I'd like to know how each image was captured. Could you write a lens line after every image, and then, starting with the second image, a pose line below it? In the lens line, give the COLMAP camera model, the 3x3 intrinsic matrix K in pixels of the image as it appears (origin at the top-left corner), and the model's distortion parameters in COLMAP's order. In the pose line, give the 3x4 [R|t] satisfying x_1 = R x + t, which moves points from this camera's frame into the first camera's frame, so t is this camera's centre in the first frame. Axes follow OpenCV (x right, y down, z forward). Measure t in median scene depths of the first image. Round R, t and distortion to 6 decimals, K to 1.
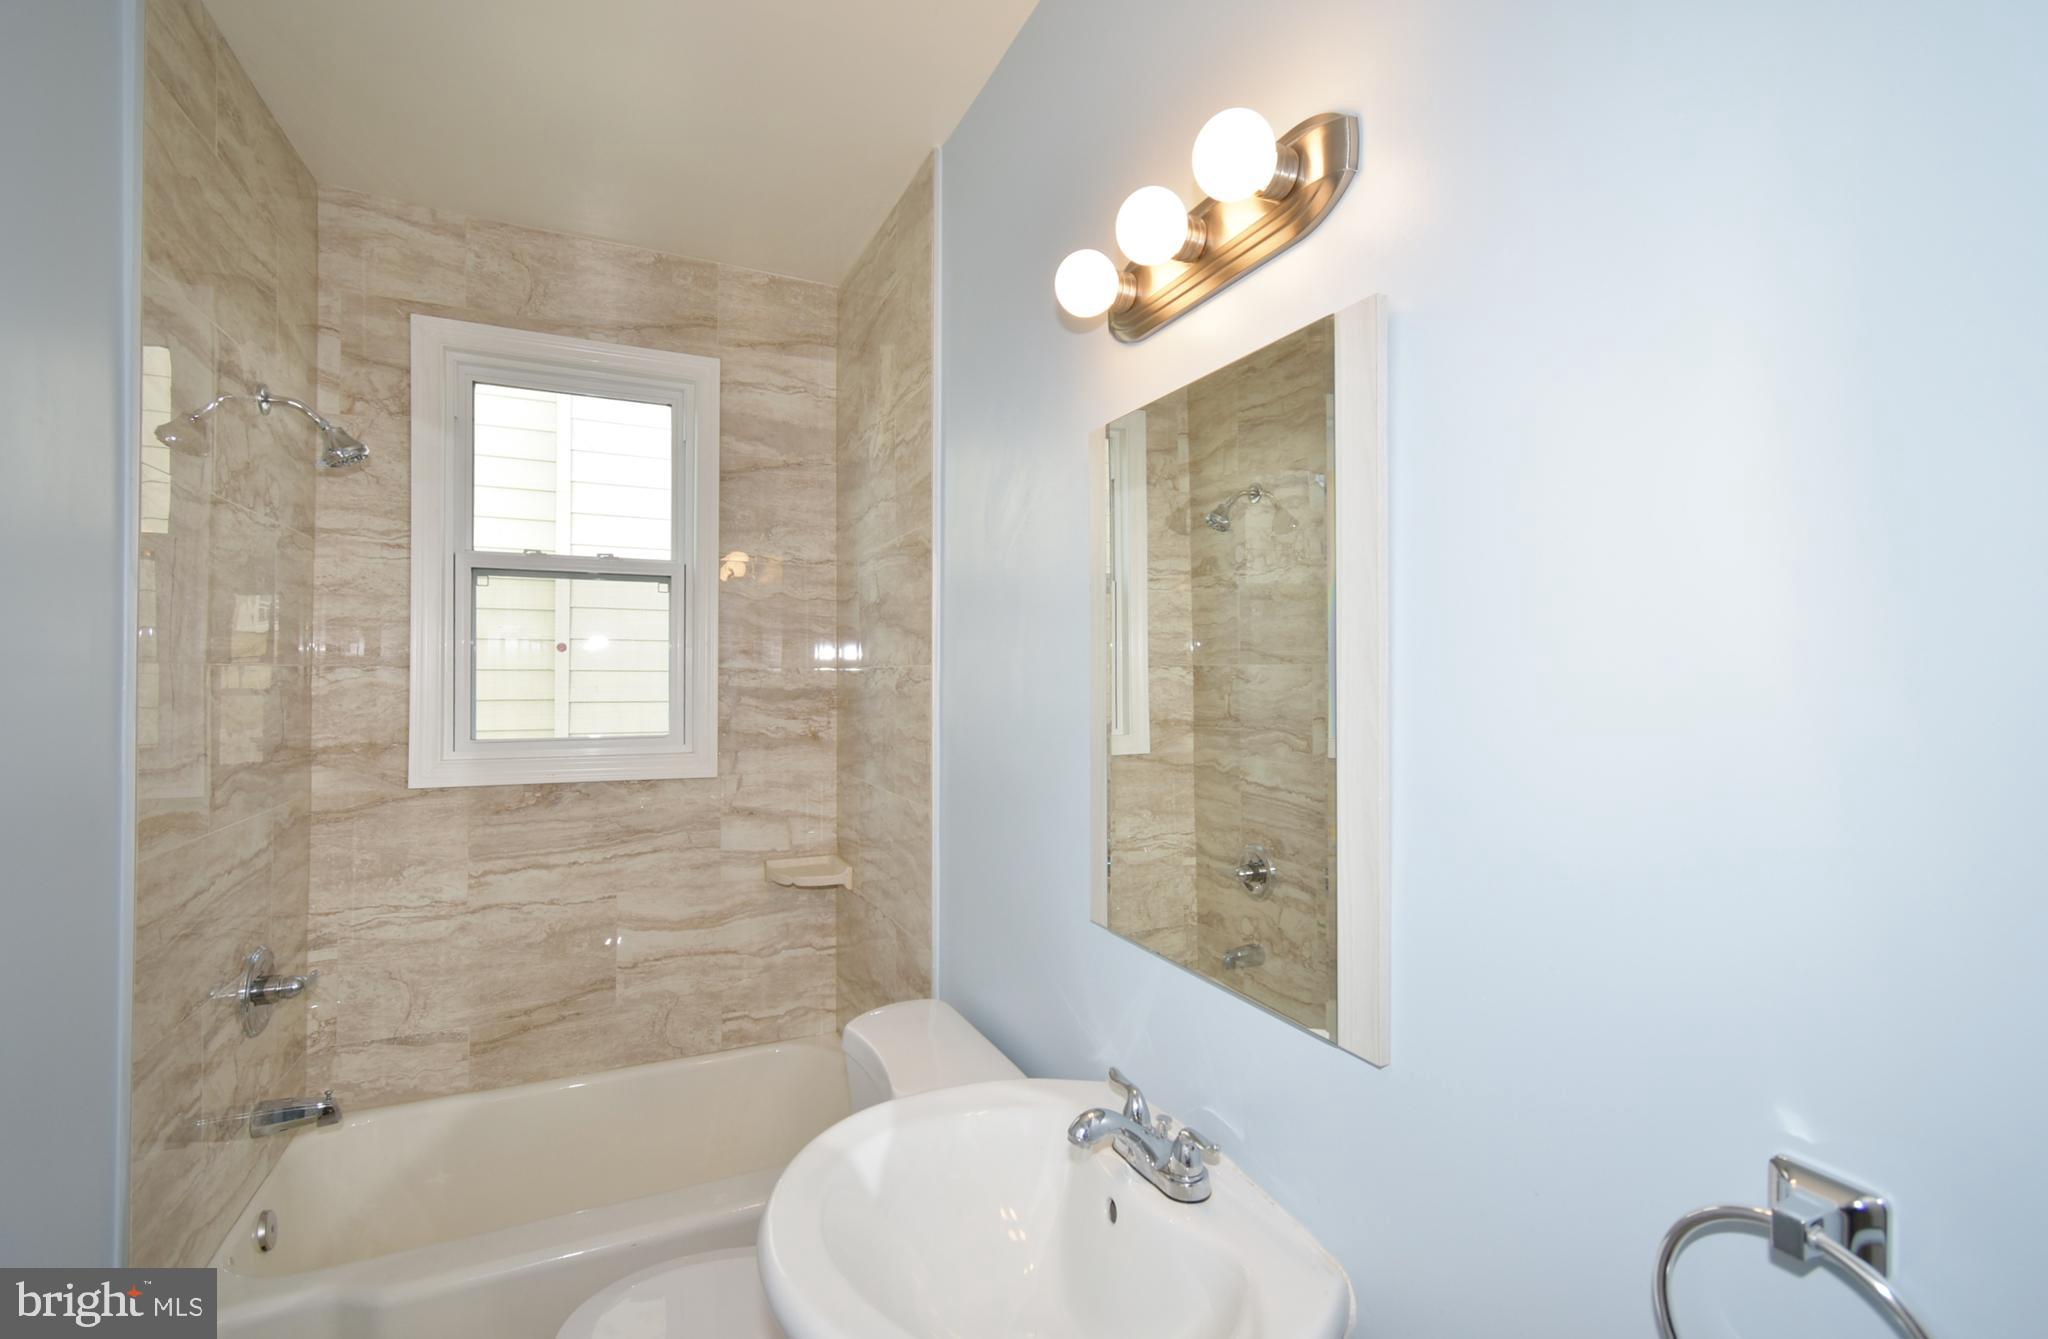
lens RADIAL K [[919.3, 0, 1029.8], [0, 919.3, 666.9], [0, 0, 1]] dist [0.006208, -0.000738]
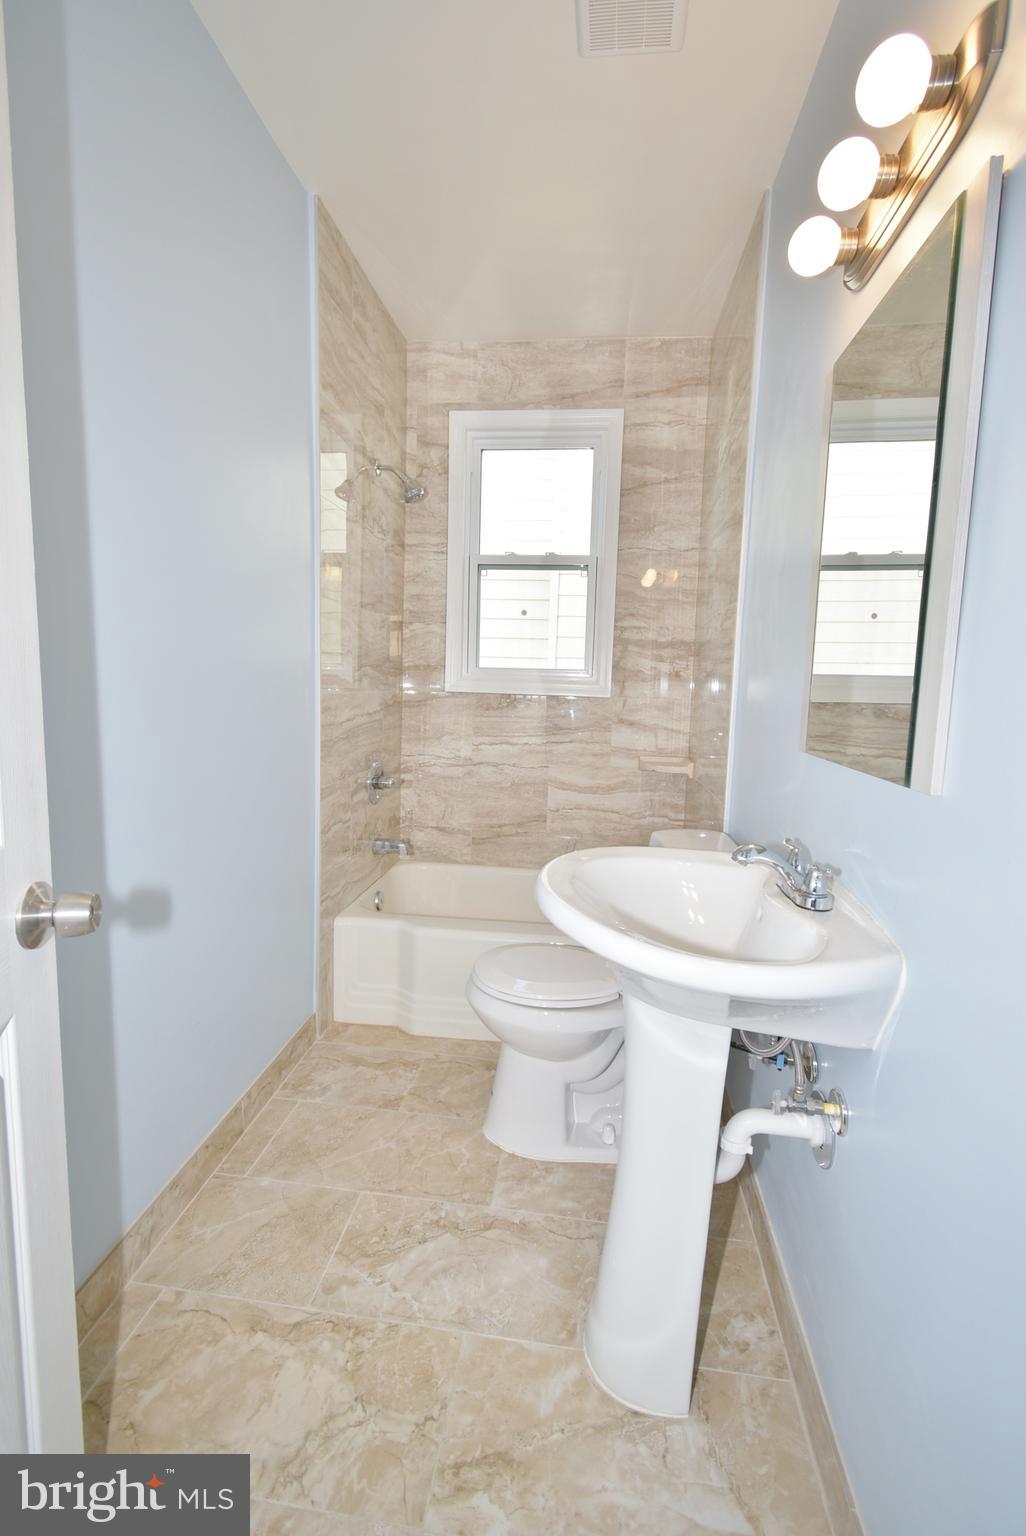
lens RADIAL K [[677.8, 0, 515.0], [0, 677.8, 760.7], [0, 0, 1]] dist [0.003512, 0.000776]
pose [[0.849131, 0.084004, -0.521460, 0.133930], [-0.022923, 0.992202, 0.122510, 0.098026], [0.527685, -0.092074, 0.844435, -0.048981]]
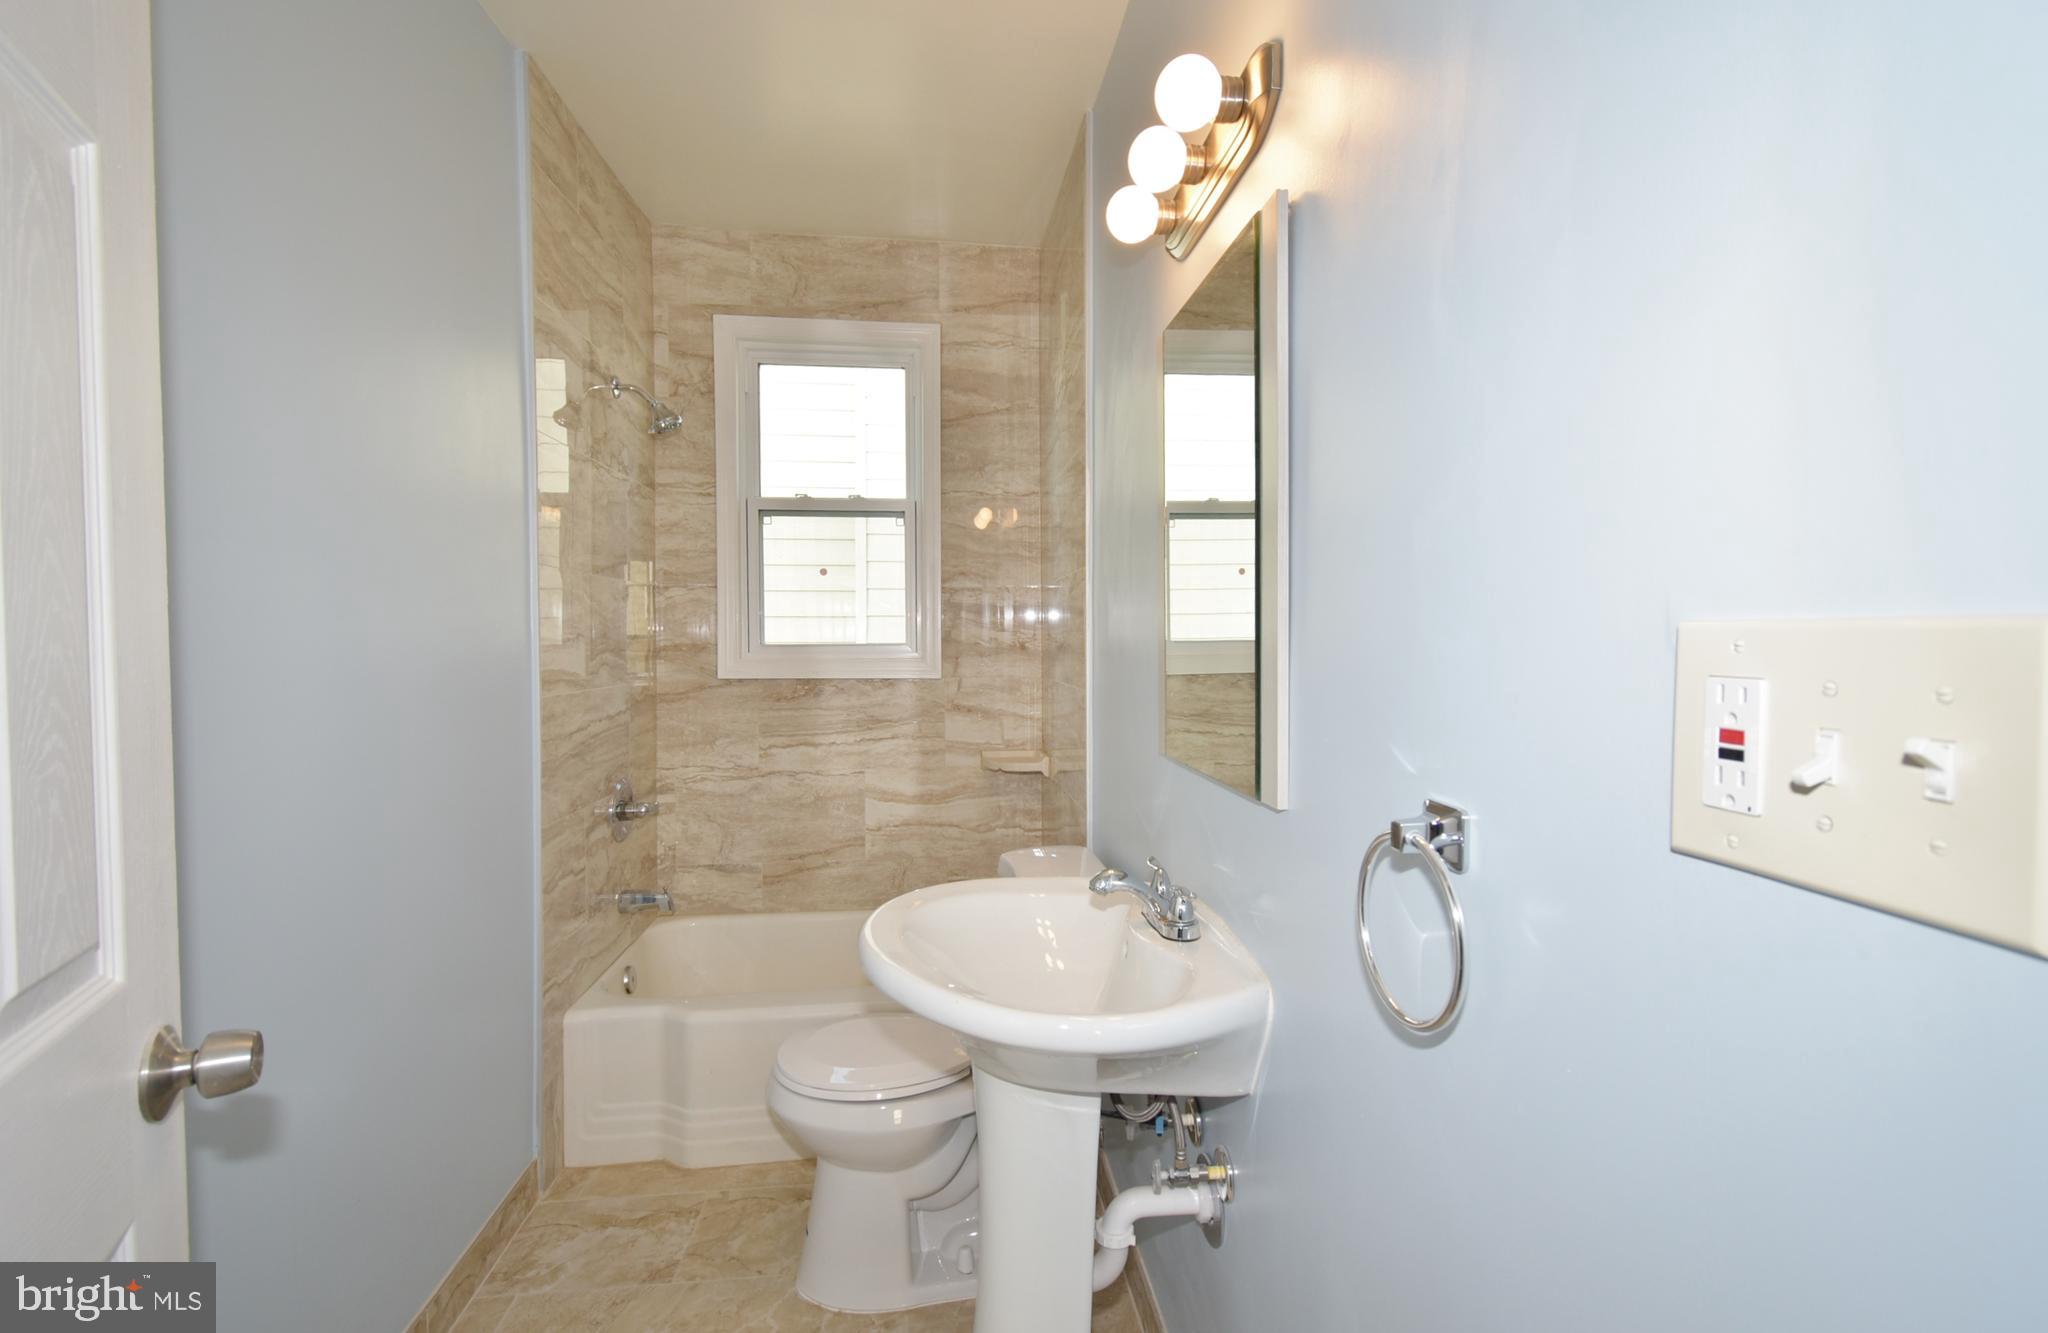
lens RADIAL K [[919.3, 0, 1029.8], [0, 919.3, 663.9], [0, 0, 1]] dist [0.006208, -0.000738]
pose [[0.948919, 0.004179, -0.315492, 0.160527], [0.006838, 0.999405, 0.033802, 0.067103], [0.315445, -0.034233, 0.948326, -0.104584]]
